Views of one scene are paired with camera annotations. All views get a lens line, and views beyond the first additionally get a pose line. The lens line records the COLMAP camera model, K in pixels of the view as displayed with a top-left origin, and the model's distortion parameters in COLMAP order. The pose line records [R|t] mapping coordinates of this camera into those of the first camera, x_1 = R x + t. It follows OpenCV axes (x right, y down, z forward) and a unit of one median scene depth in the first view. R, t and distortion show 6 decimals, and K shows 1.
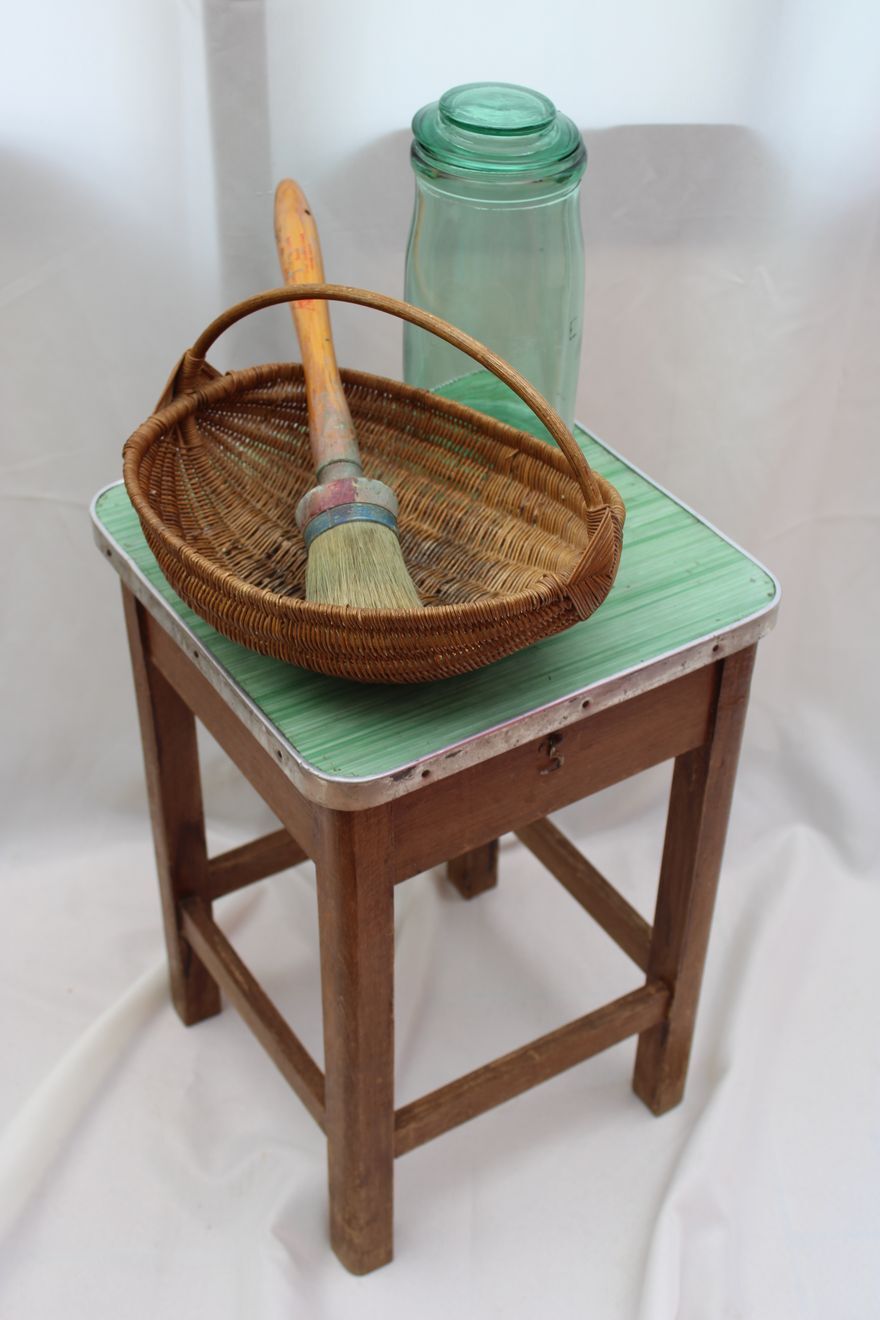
lens RADIAL K [[1799.1, 0, 440.0], [0, 1799.1, 660.0], [0, 0, 1]] dist [0.018508, 0.008230]
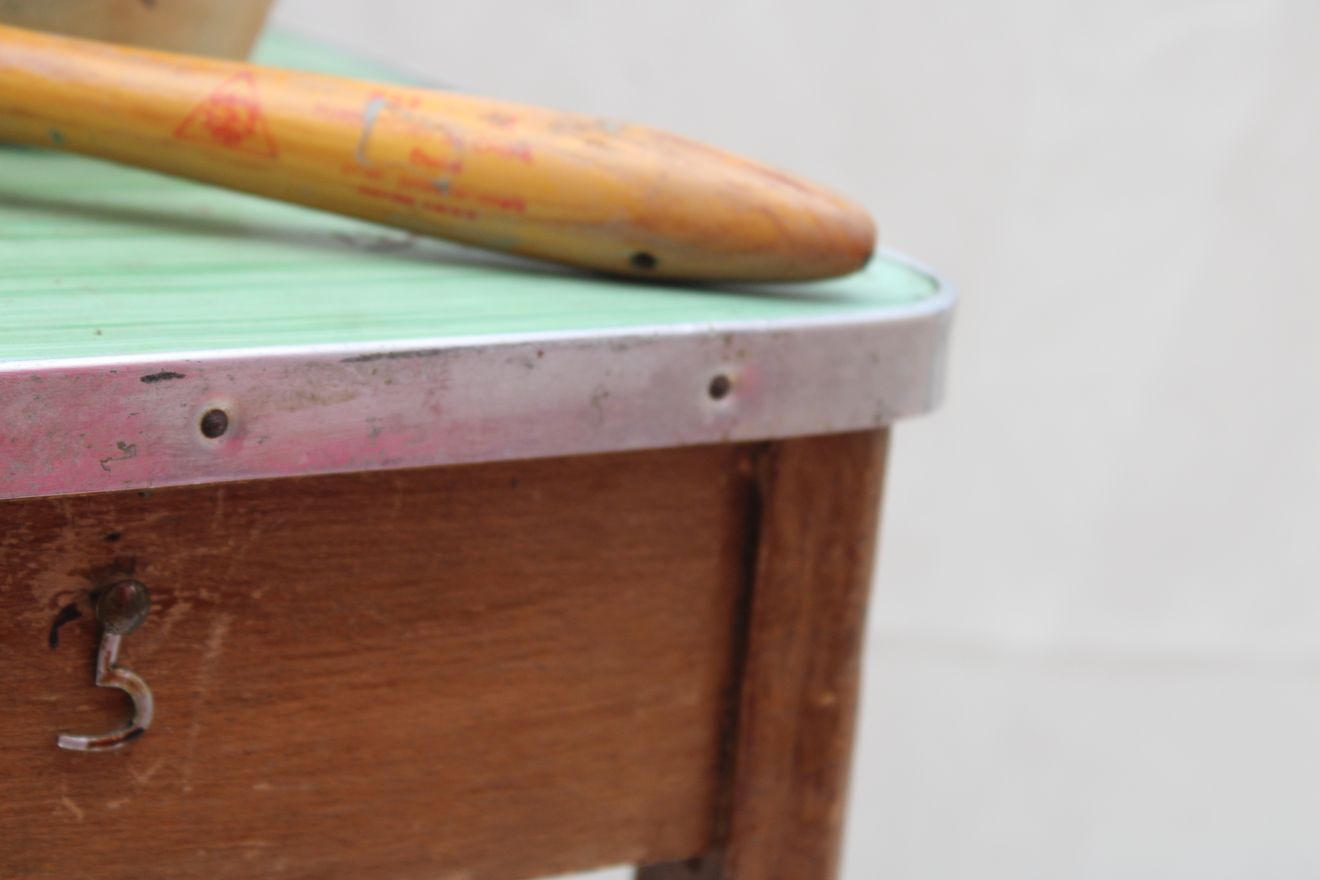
lens RADIAL K [[3058.2, 0, 655.3], [0, 3058.2, 426.2], [0, 0, 1]] dist [0.056260, 0.128812]
pose [[0.997038, 0.076546, 0.007497, 0.126319], [-0.066325, 0.905055, -0.420091, 0.189901], [-0.038942, 0.418349, 0.907451, 0.498171]]
